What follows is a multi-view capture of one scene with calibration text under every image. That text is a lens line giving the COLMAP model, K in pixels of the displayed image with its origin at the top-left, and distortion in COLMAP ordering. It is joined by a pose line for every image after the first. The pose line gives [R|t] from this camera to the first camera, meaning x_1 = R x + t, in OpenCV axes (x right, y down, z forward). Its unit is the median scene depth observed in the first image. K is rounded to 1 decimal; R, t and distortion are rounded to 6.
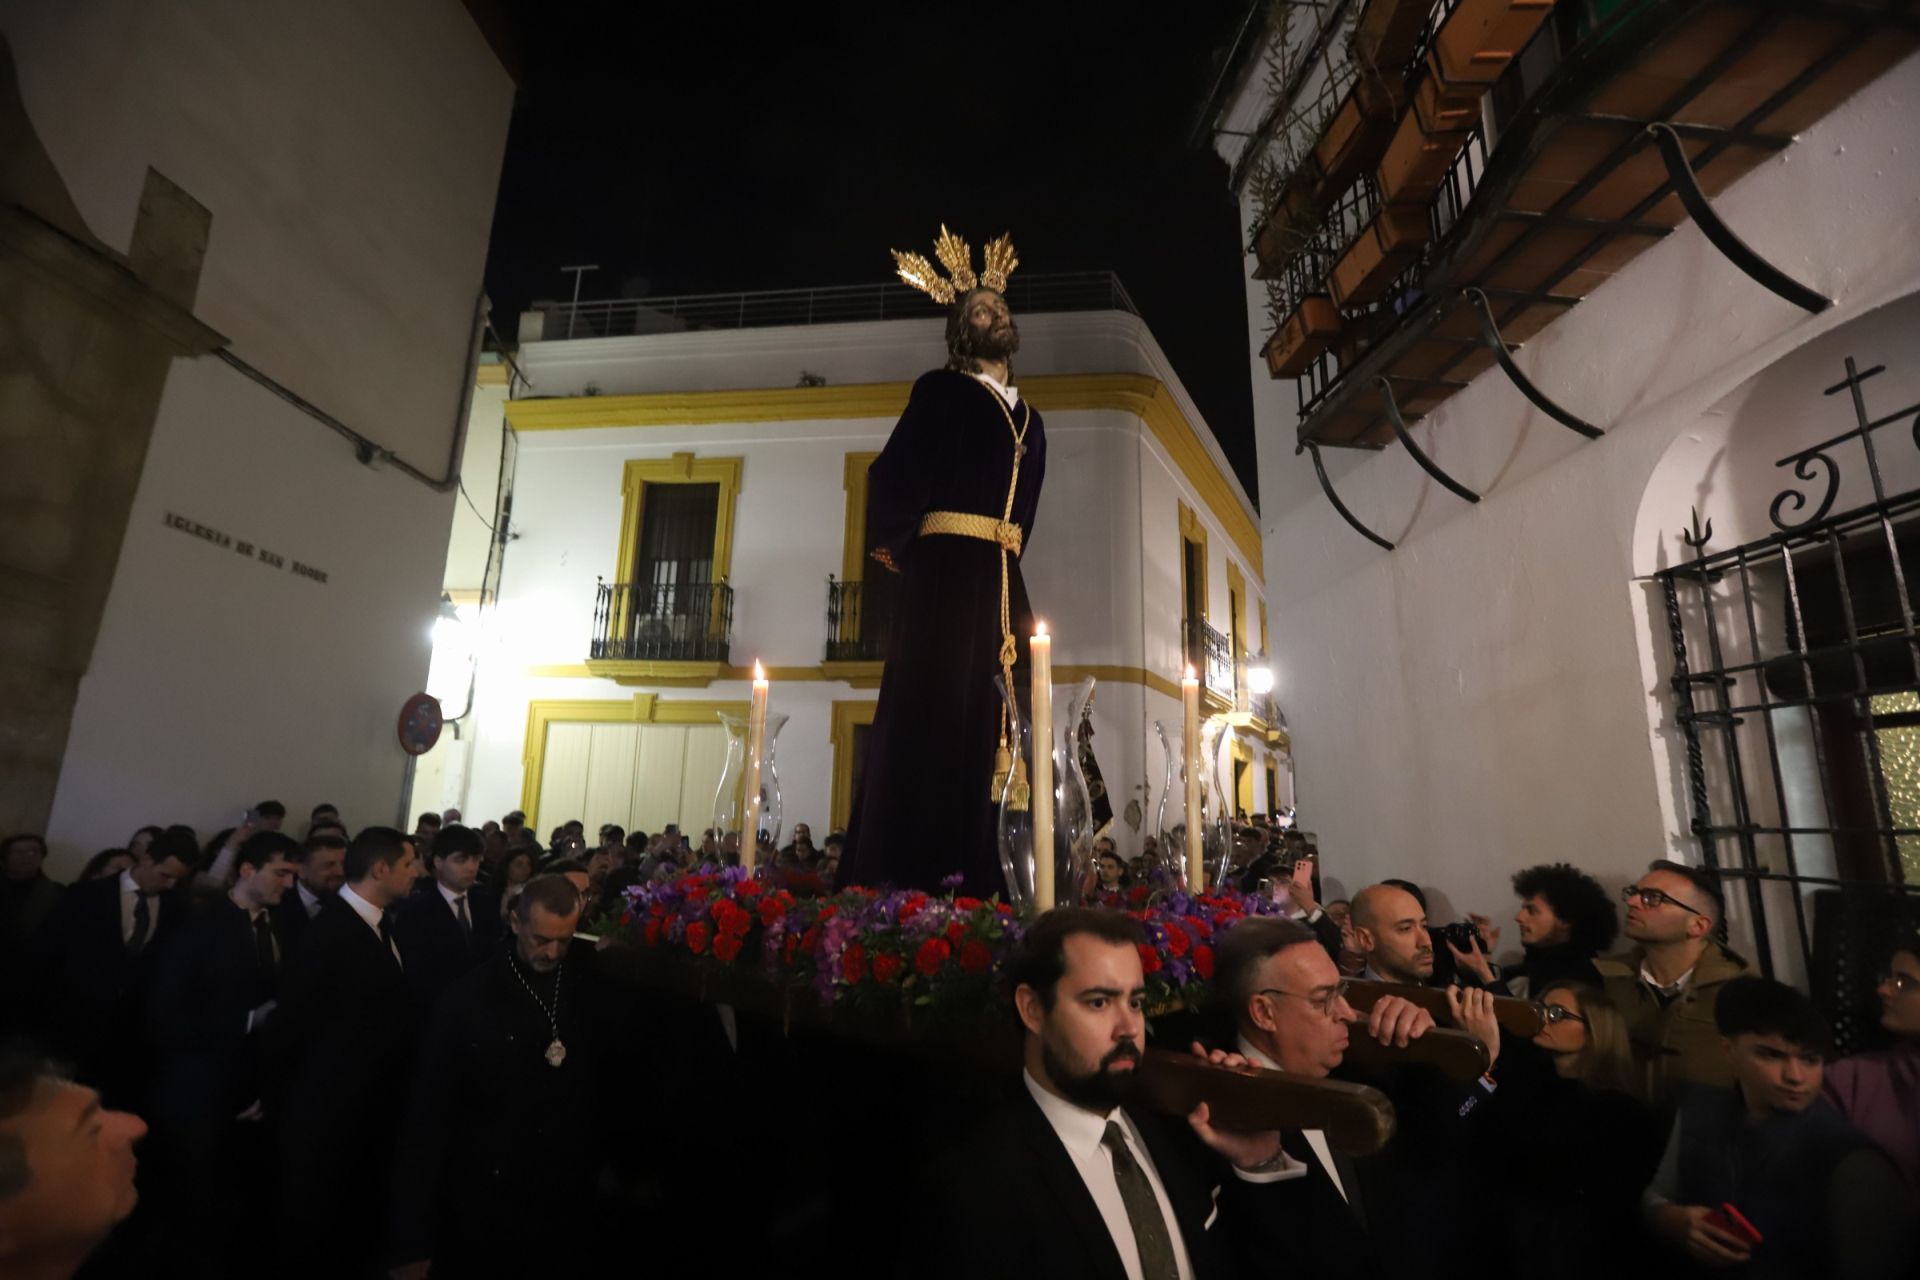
lens RADIAL K [[877.1, 0, 960.0], [0, 877.1, 640.0], [0, 0, 1]] dist [-0.055614, 0.020059]
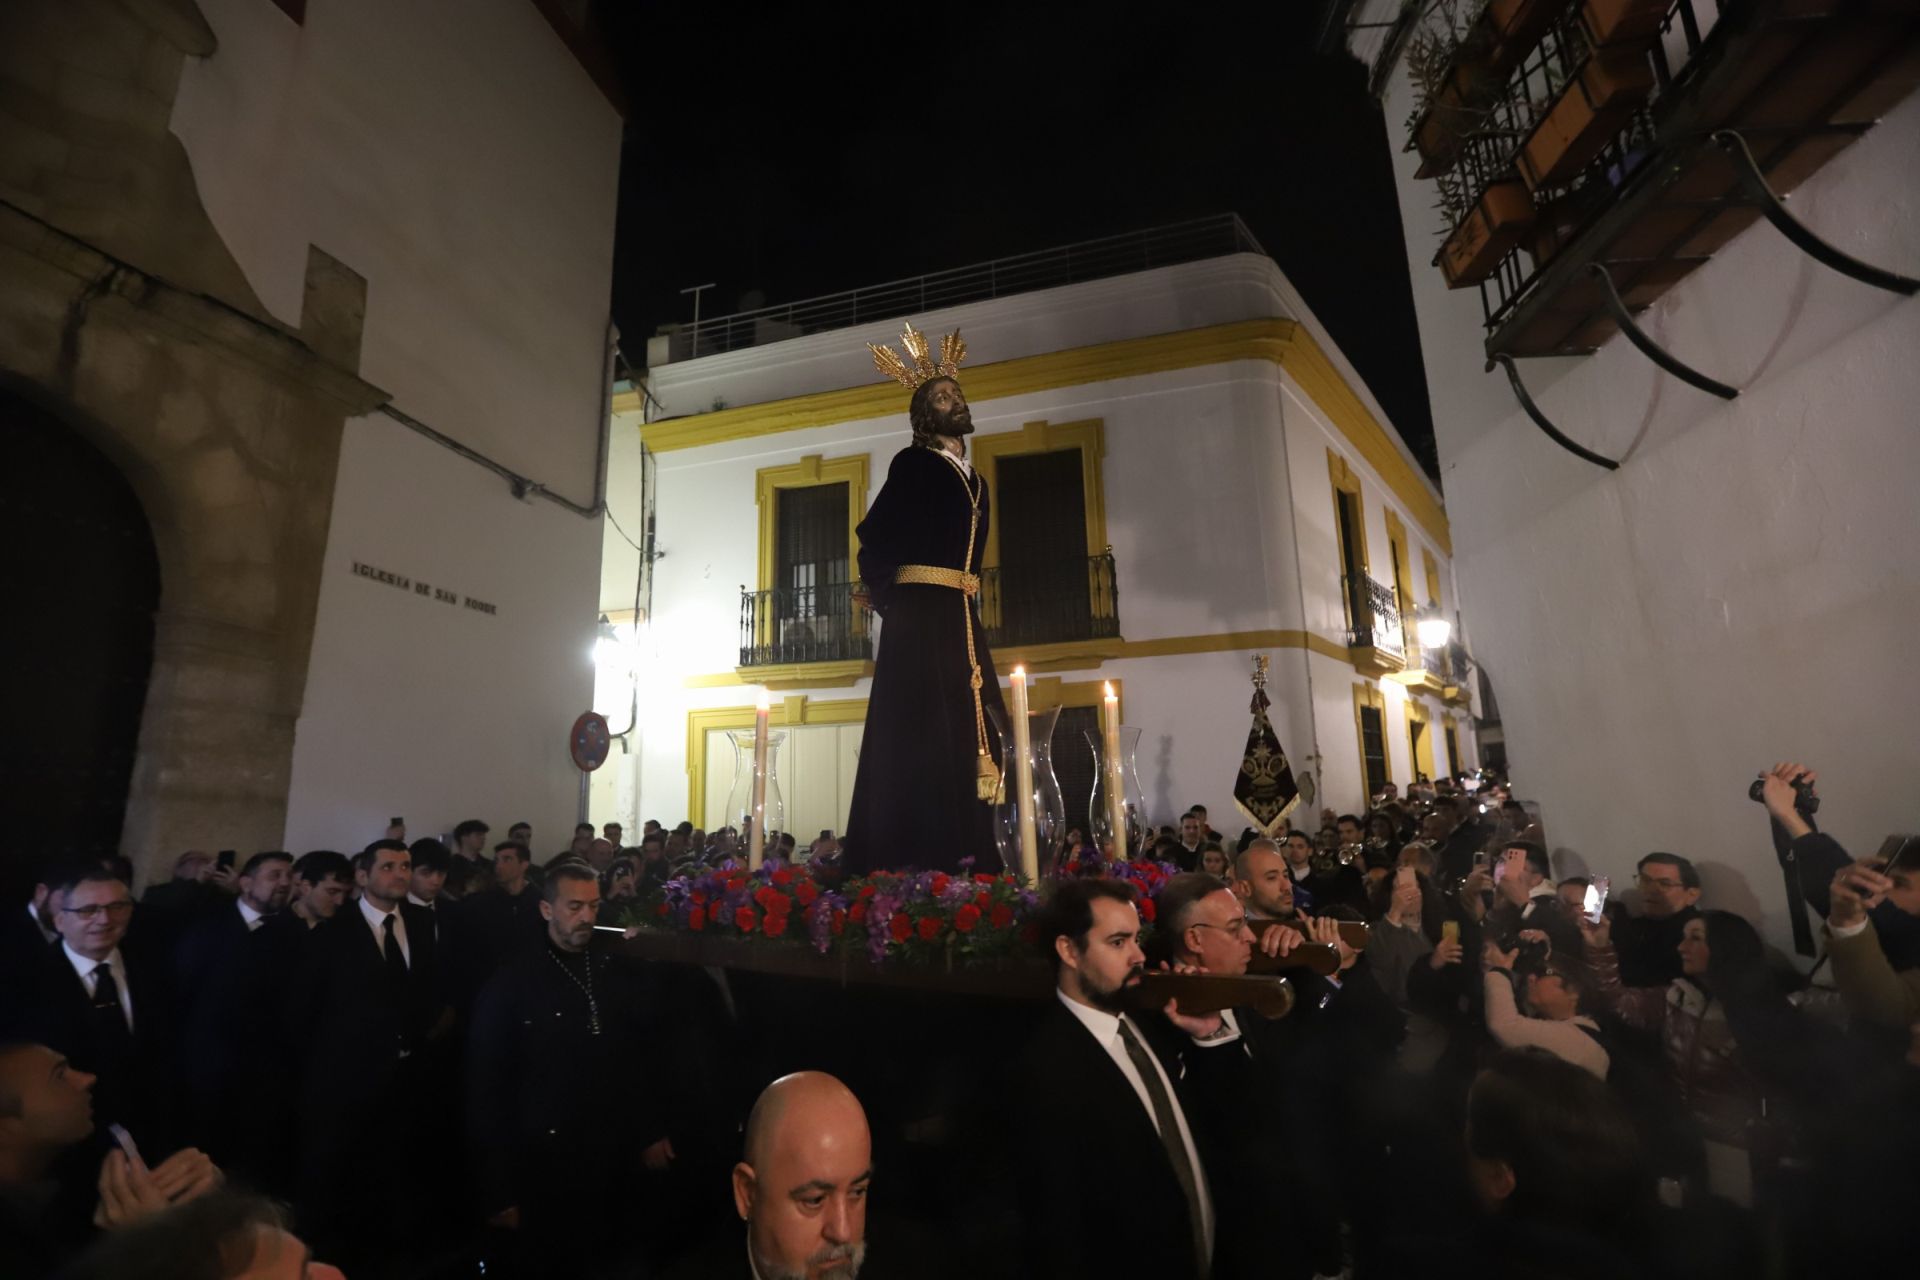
lens RADIAL K [[877.1, 0, 960.0], [0, 877.1, 640.0], [0, 0, 1]] dist [-0.055614, 0.020059]
pose [[0.984445, -0.080733, -0.156043, -0.009679], [0.083557, 0.996435, 0.011615, 0.000176], [0.154549, -0.024473, 0.987682, 0.028915]]
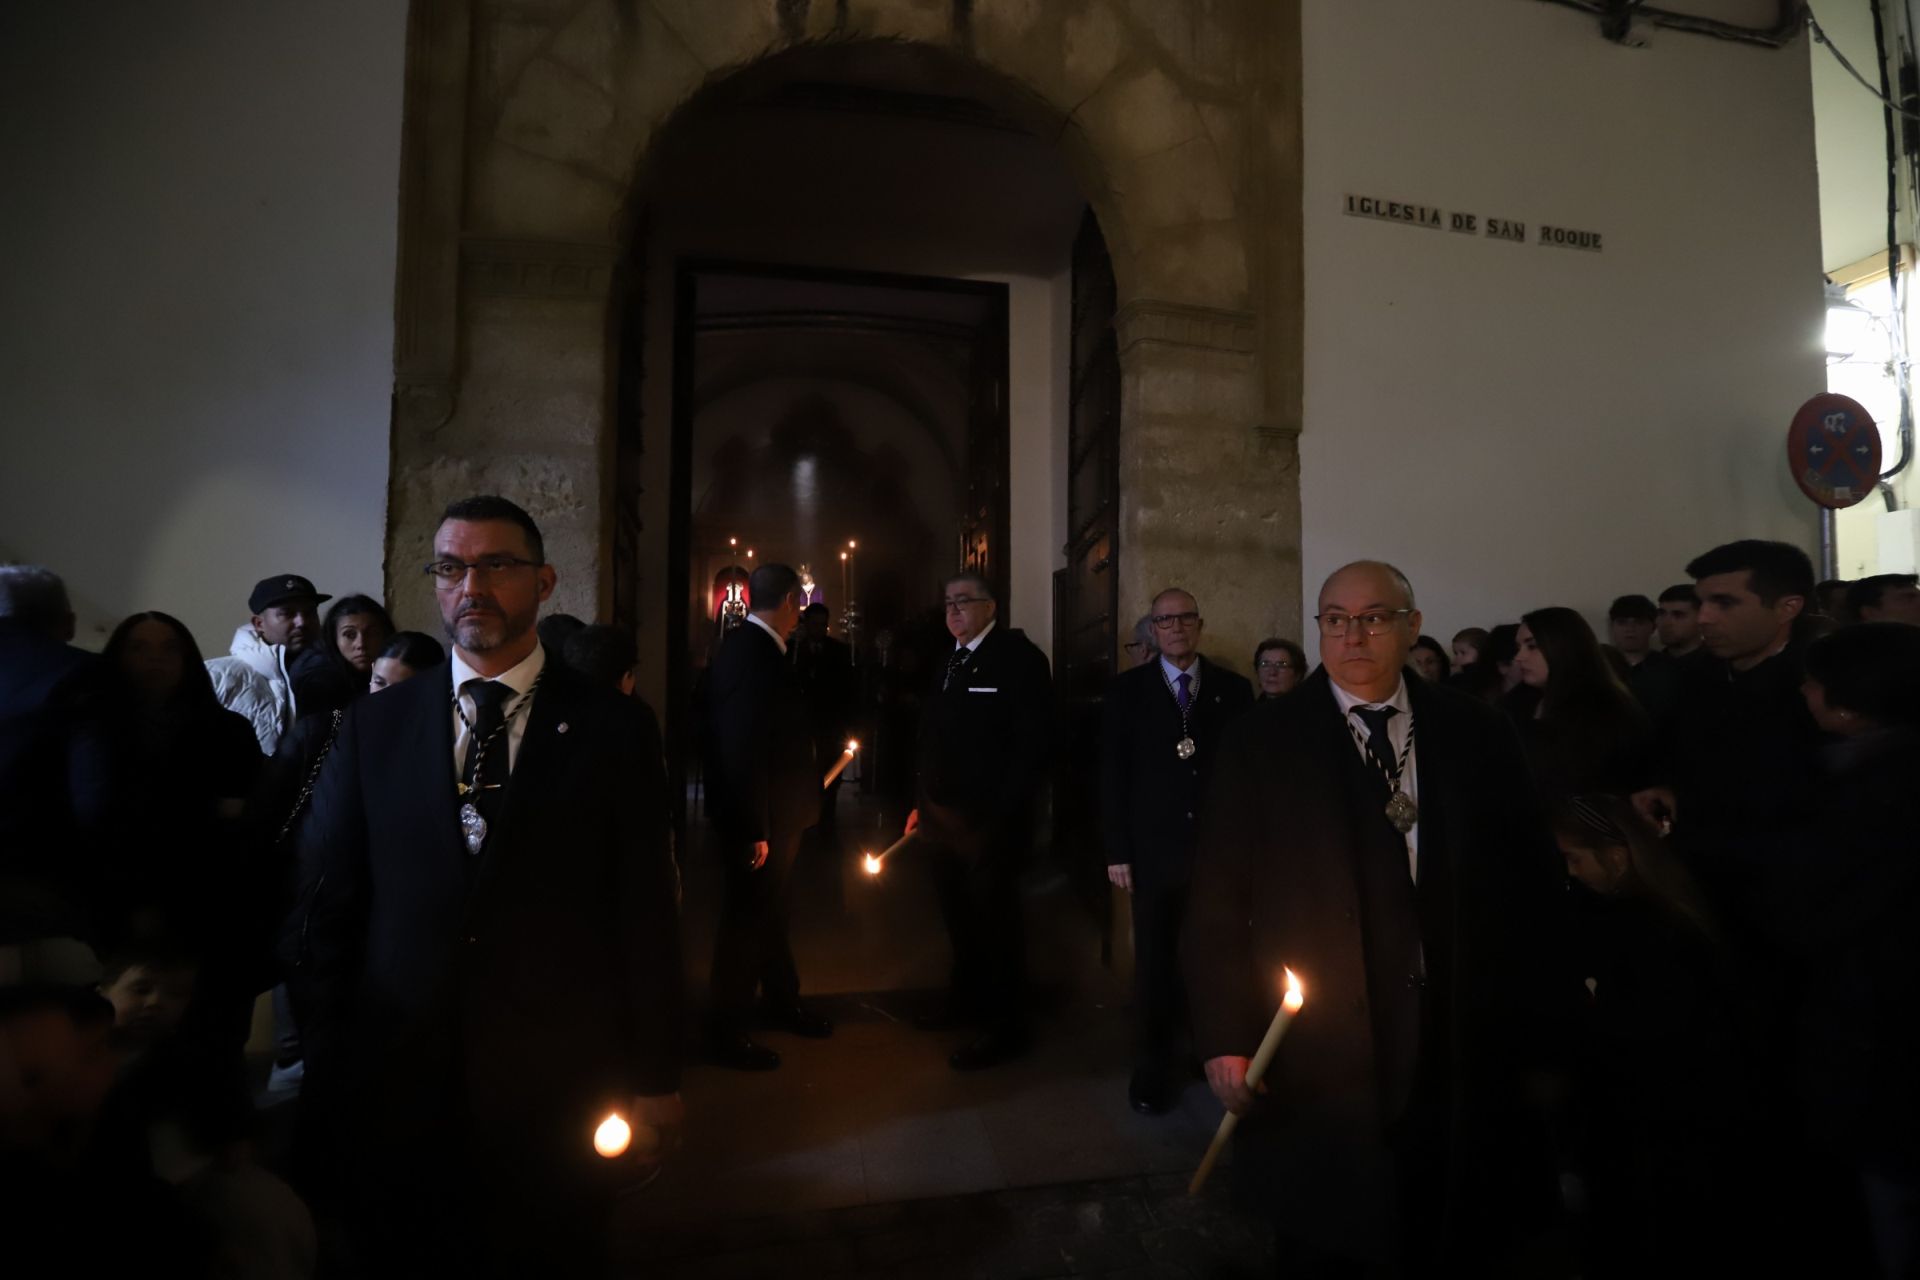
lens RADIAL K [[877.1, 0, 960.0], [0, 877.1, 640.0], [0, 0, 1]] dist [-0.055614, 0.020059]
pose [[0.236936, -0.068158, -0.969131, -0.257838], [0.203124, 0.978965, -0.019189, 0.118530], [0.950054, -0.192307, 0.245797, 0.333613]]
